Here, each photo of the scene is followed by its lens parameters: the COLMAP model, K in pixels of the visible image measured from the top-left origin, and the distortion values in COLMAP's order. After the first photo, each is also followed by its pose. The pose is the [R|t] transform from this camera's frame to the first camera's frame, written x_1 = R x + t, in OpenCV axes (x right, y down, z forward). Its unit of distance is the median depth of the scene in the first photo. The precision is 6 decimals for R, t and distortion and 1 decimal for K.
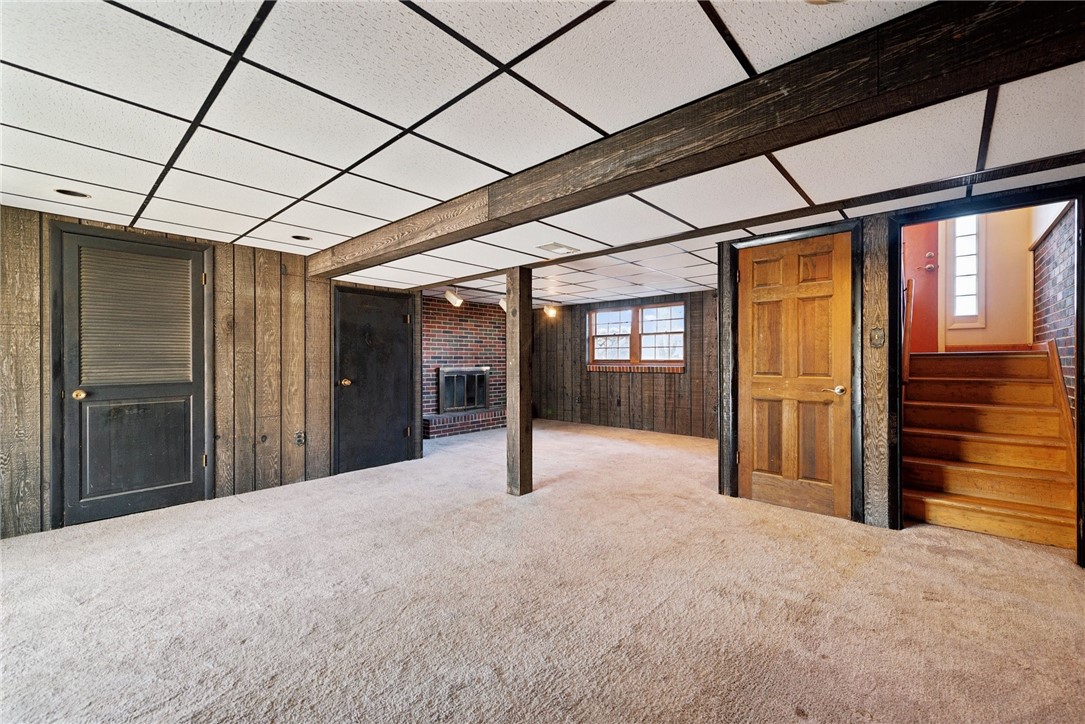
lens RADIAL K [[437.7, 0, 542.3], [0, 437.7, 358.8], [0, 0, 1]] dist [0.015721, -0.002854]
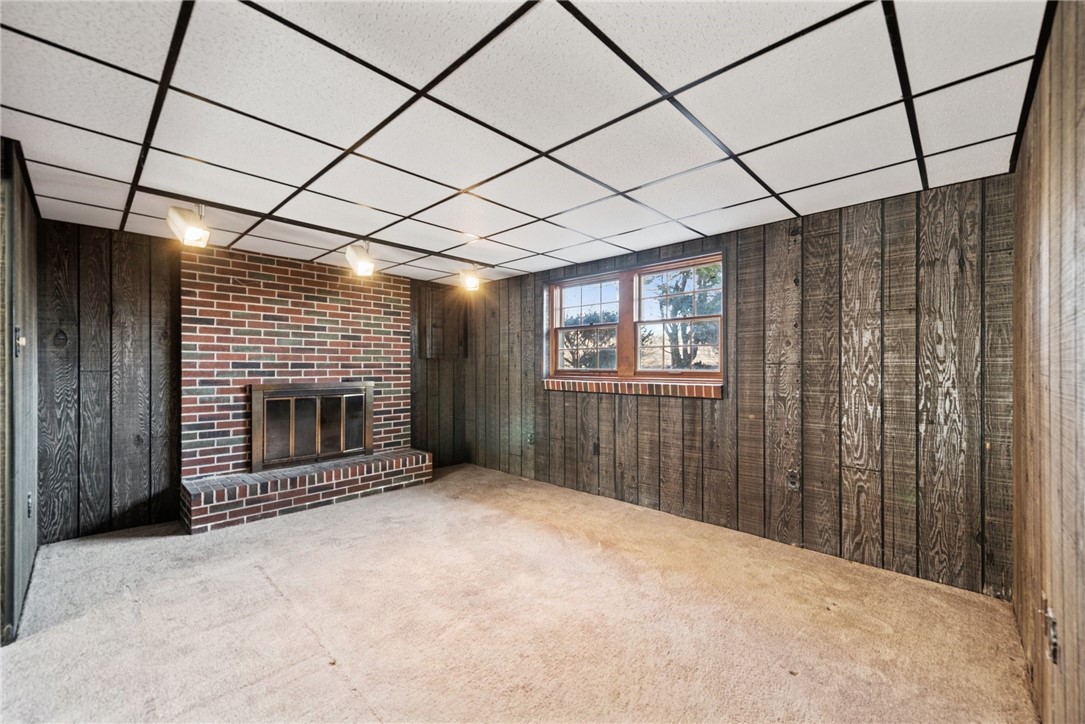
lens RADIAL K [[437.7, 0, 542.9], [0, 437.7, 366.9], [0, 0, 1]] dist [0.015721, -0.002854]
pose [[0.999538, 0.002514, -0.030305, 0.127296], [-0.002440, 0.999994, 0.002482, -0.003234], [0.030312, -0.002407, 0.999538, 0.463716]]
